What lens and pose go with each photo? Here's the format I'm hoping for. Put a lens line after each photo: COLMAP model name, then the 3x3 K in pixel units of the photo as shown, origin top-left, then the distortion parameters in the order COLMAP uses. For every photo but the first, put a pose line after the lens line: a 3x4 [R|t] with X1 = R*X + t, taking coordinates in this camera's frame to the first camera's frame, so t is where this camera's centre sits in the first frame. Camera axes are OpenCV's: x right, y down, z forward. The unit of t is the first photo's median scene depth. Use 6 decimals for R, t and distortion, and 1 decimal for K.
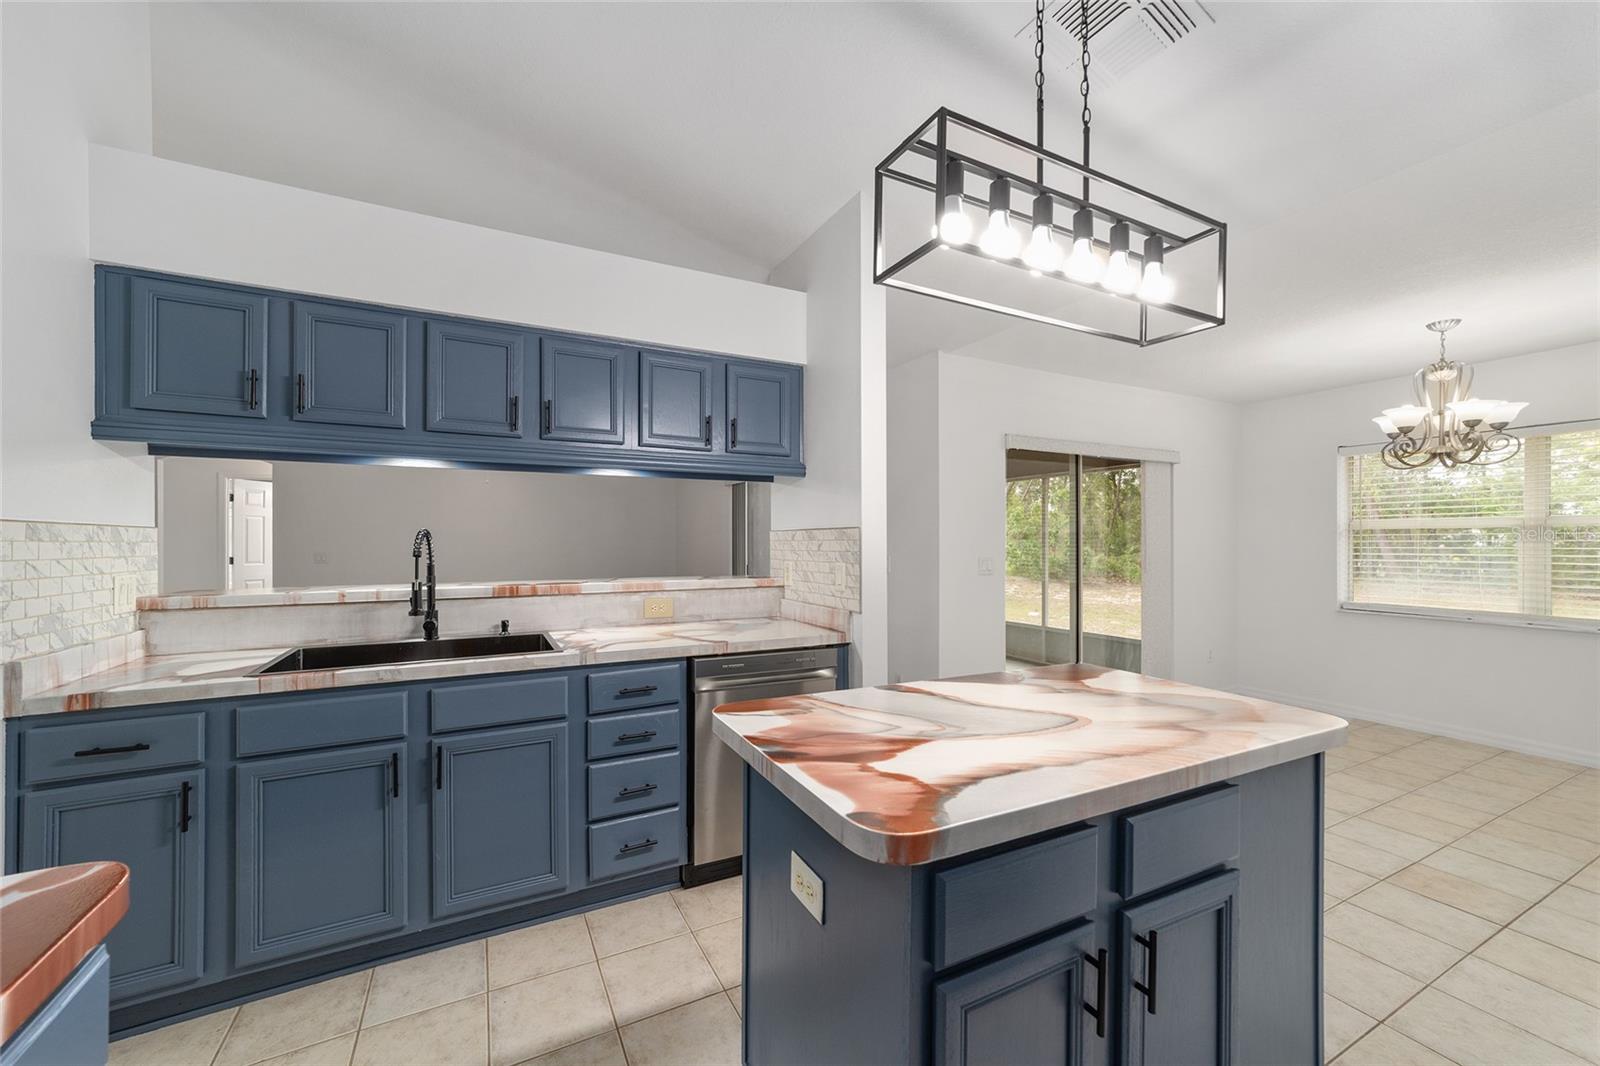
lens RADIAL K [[620.5, 0, 777.5], [0, 620.5, 540.2], [0, 0, 1]] dist [-0.001271, 0.000170]
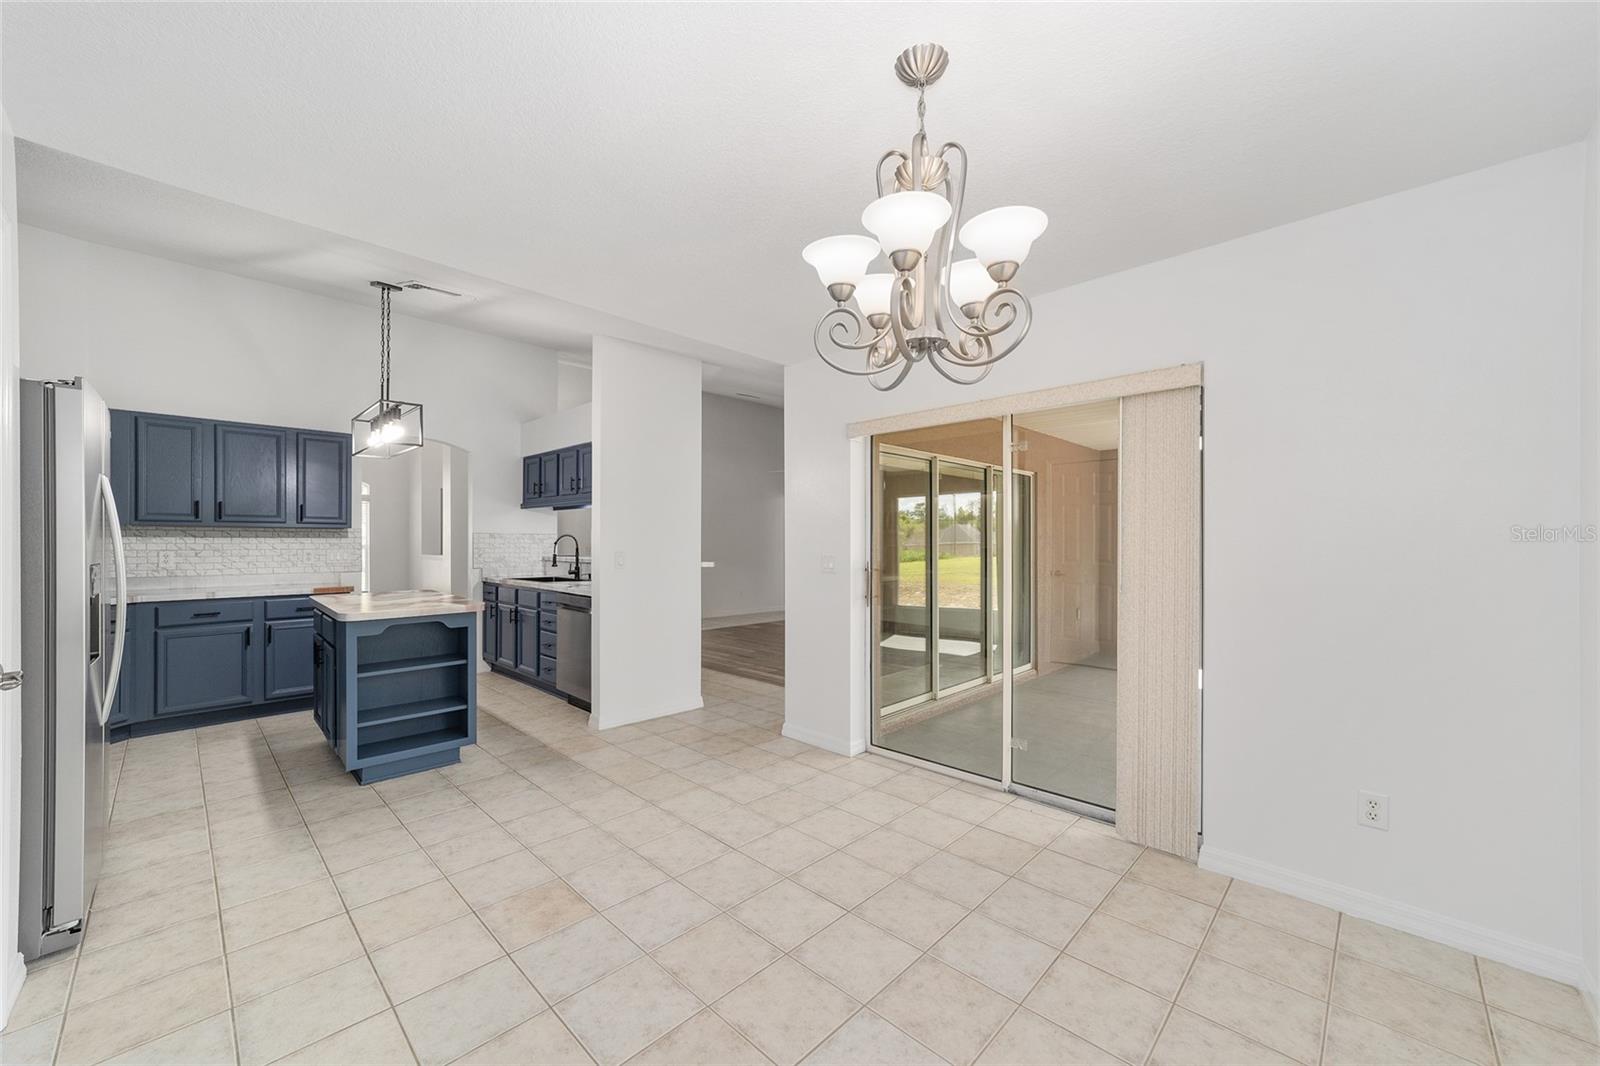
lens RADIAL K [[609.2, 0, 790.6], [0, 609.2, 543.6], [0, 0, 1]] dist [-0.020626, 0.009730]
pose [[0.318525, 0.005477, -0.947899, 1.820774], [-0.002916, 0.999984, 0.004798, 0.006956], [0.947910, 0.001236, 0.318536, 0.944012]]
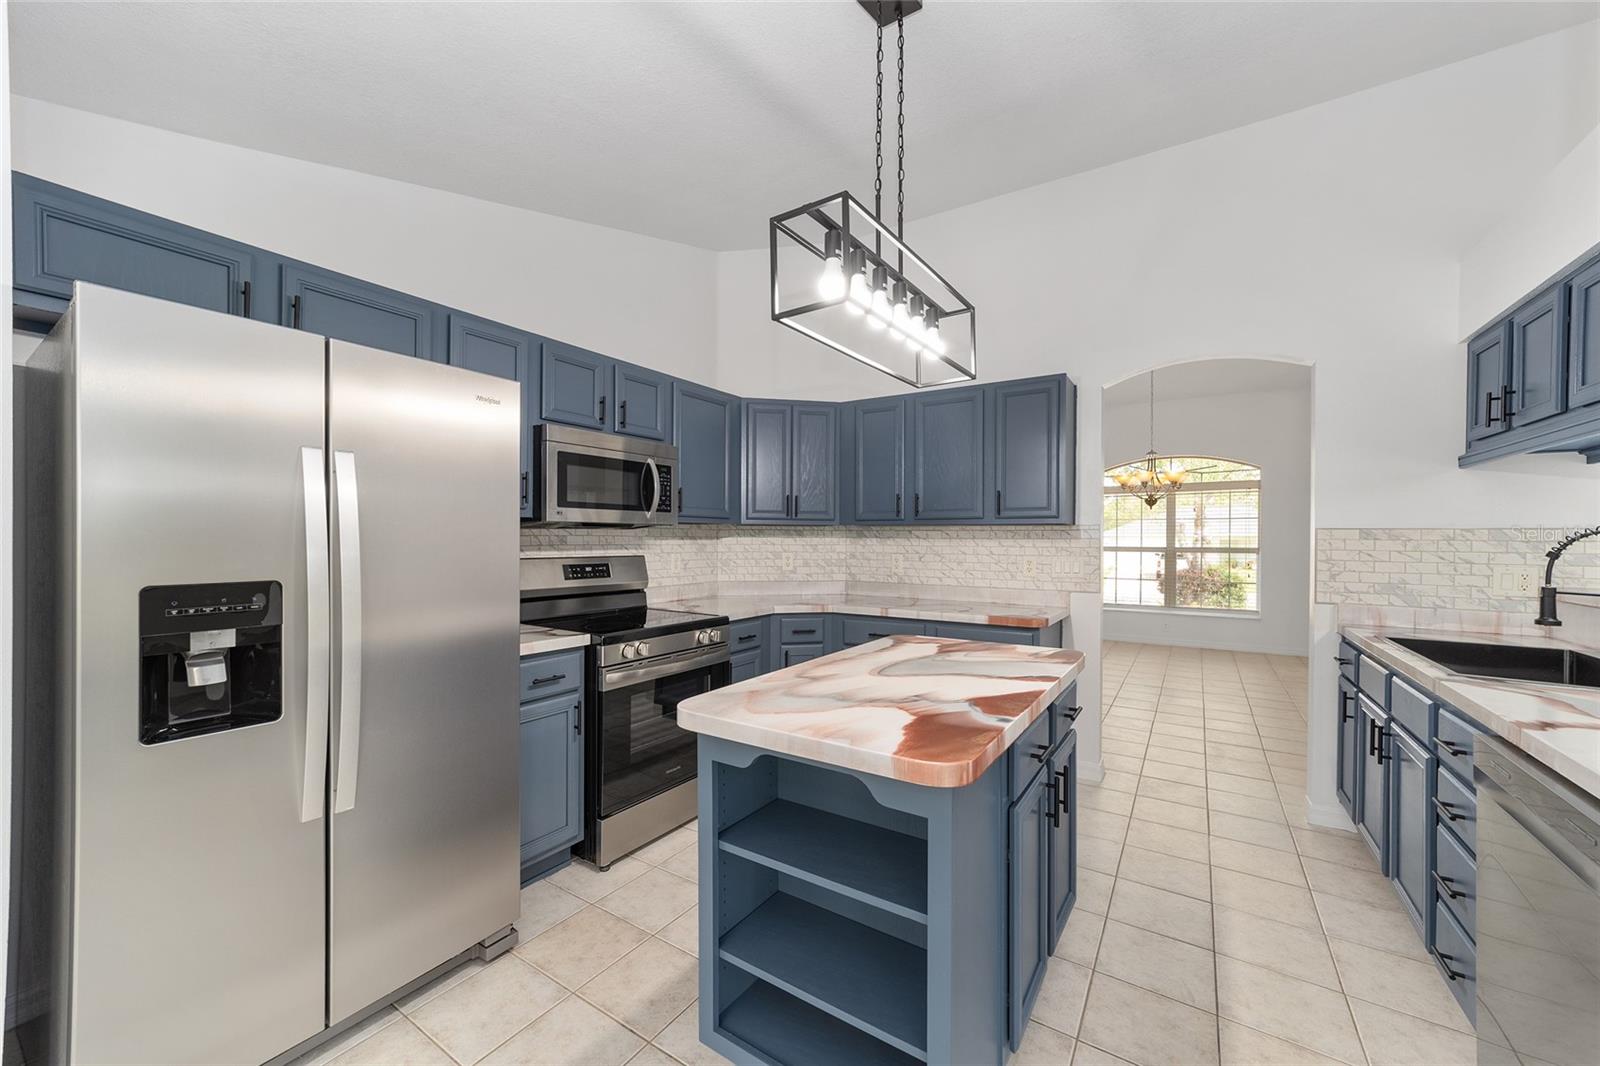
lens RADIAL K [[614.7, 0, 800.0], [0, 614.7, 533.0], [0, 0, 1]] dist [-0.001479, 0.000098]
pose [[-0.868400, -0.007261, -0.495812, 0.637915], [-0.003590, 0.999959, -0.008356, 0.001927], [0.495852, -0.005476, -0.868390, 1.031131]]
